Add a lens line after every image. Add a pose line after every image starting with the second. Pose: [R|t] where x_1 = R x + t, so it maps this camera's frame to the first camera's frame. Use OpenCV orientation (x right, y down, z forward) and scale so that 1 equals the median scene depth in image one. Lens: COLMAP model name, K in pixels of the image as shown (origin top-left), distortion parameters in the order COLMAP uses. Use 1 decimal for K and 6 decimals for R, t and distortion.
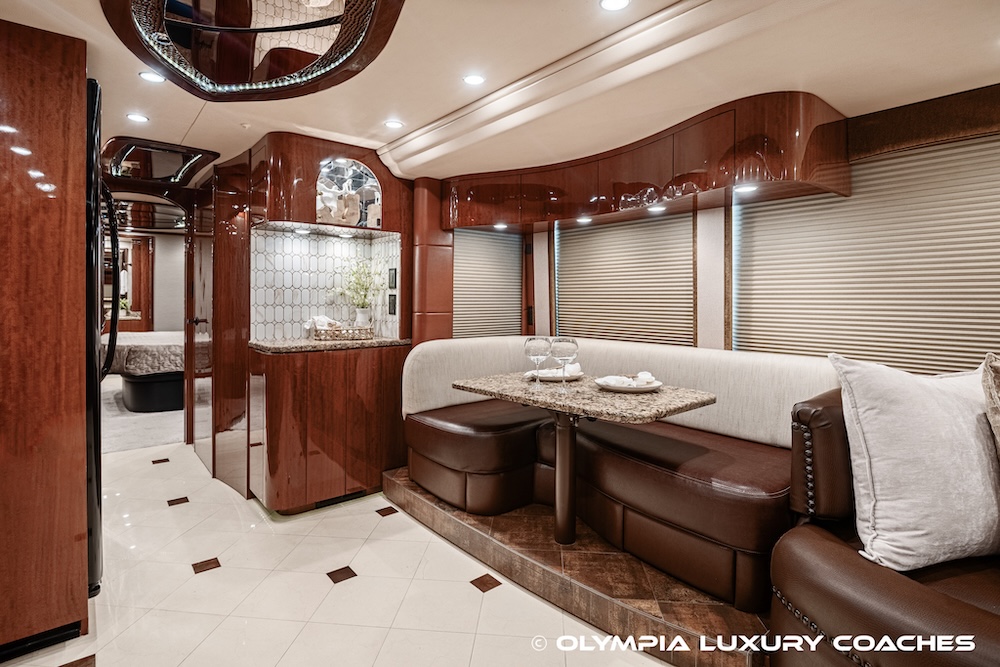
lens RADIAL K [[485.2, 0, 511.5], [0, 485.2, 313.5], [0, 0, 1]] dist [-0.000335, -0.004937]
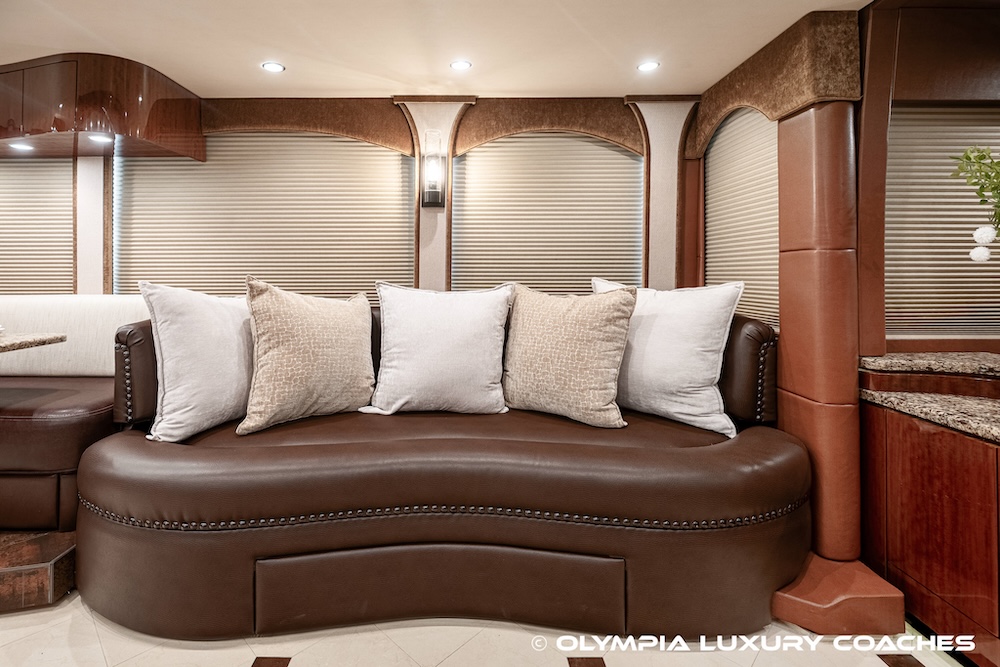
lens RADIAL K [[471.9, 0, 472.4], [0, 471.9, 266.1], [0, 0, 1]] dist [-0.003718, -0.004700]
pose [[0.659902, 0.001686, 0.751350, 0.172865], [0.028855, 0.999203, -0.027585, 0.053968], [-0.750798, 0.039884, 0.659327, -0.205603]]
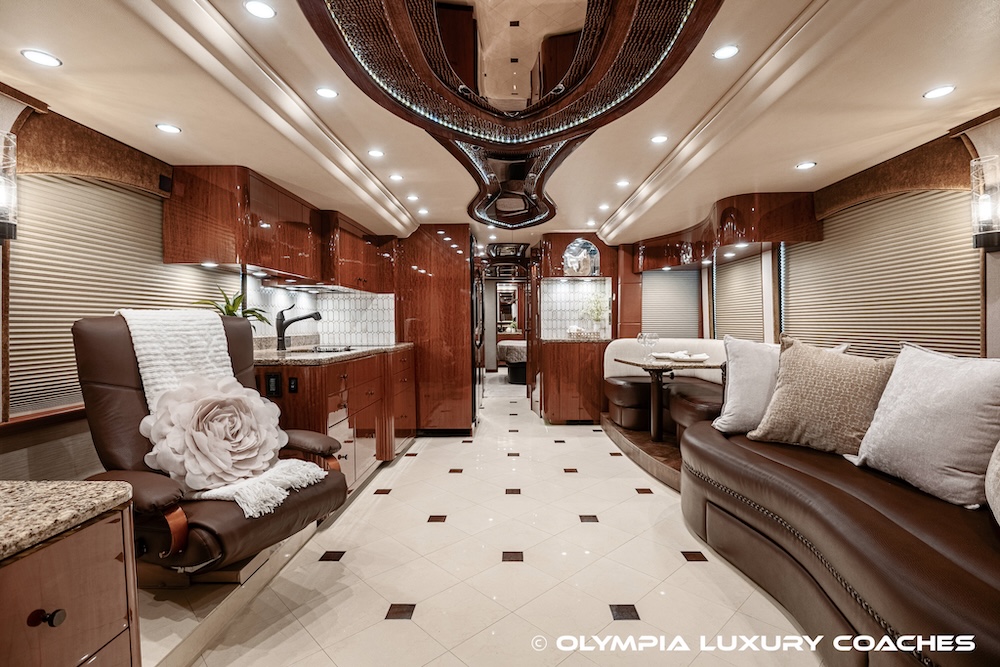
lens RADIAL K [[471.9, 0, 520.8], [0, 471.9, 361.1], [0, 0, 1]] dist [-0.003718, -0.004700]
pose [[0.762600, 0.043374, -0.645415, 0.677578], [-0.011438, 0.998498, 0.053588, 0.050755], [0.646769, -0.033484, 0.761950, -0.545487]]
